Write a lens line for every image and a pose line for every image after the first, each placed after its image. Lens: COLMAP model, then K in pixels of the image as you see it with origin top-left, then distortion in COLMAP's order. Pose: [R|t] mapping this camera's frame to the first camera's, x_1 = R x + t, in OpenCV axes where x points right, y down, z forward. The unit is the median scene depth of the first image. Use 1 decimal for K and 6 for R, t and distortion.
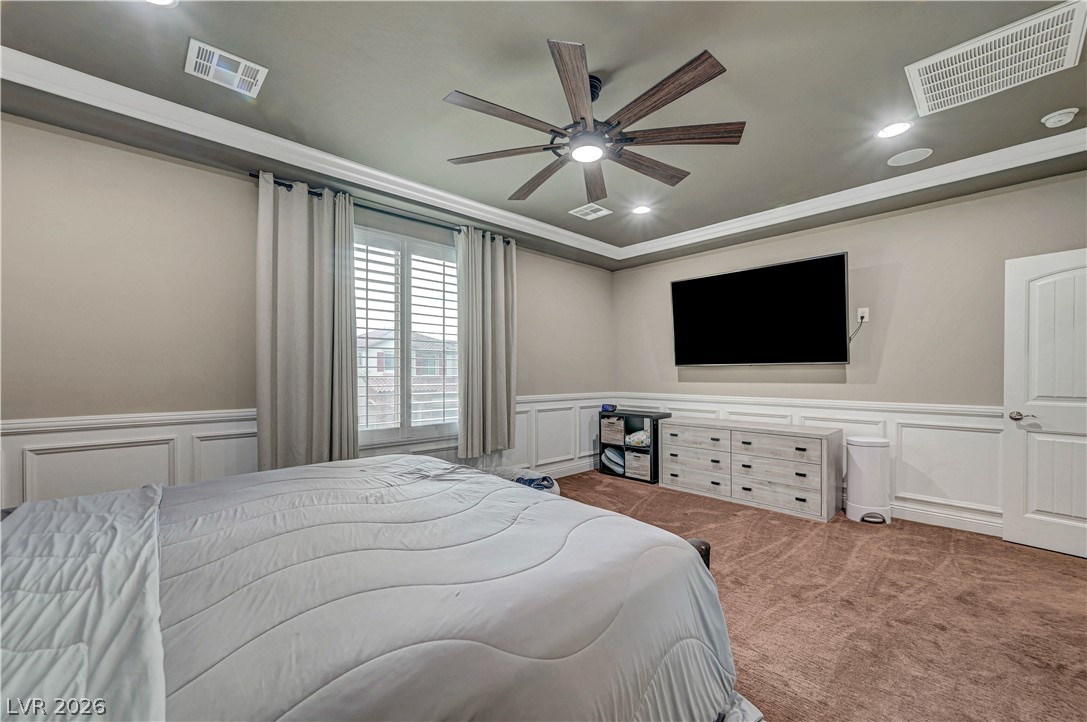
lens RADIAL K [[431.4, 0, 547.9], [0, 431.4, 372.0], [0, 0, 1]] dist [0.003128, 0.000255]
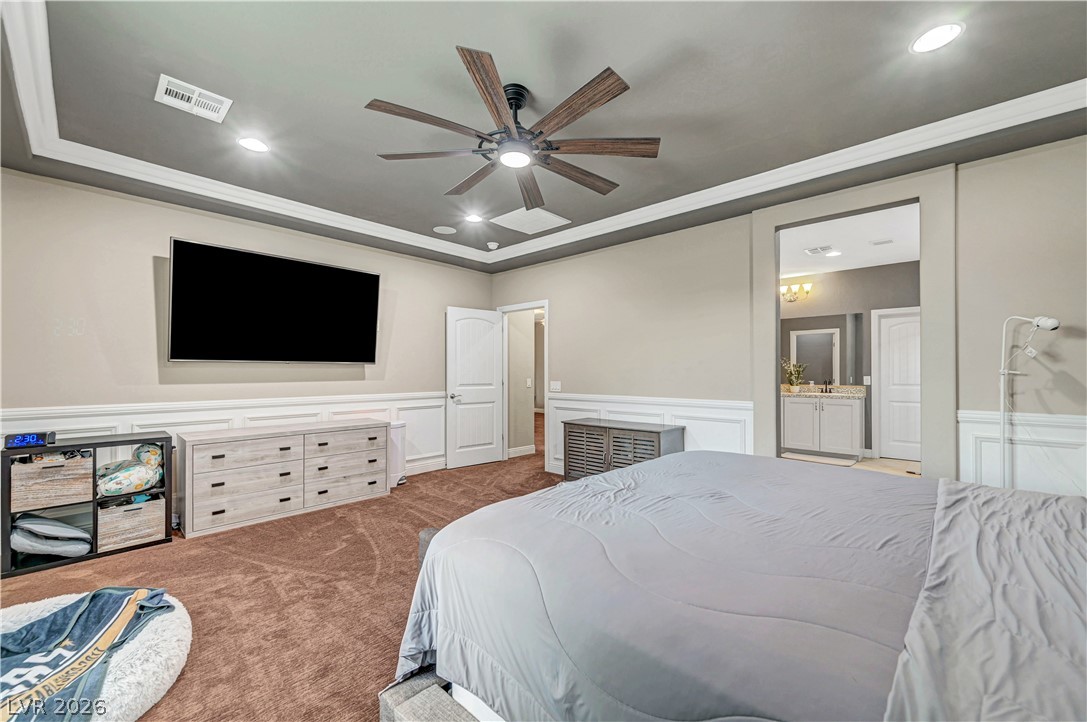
lens RADIAL K [[431.4, 0, 547.9], [0, 431.4, 372.0], [0, 0, 1]] dist [0.003128, 0.000255]
pose [[-0.069986, 0.001194, 0.997547, -0.552820], [-0.003429, 0.999993, -0.001437, 0.003355], [-0.997542, -0.003521, -0.069981, 0.588408]]
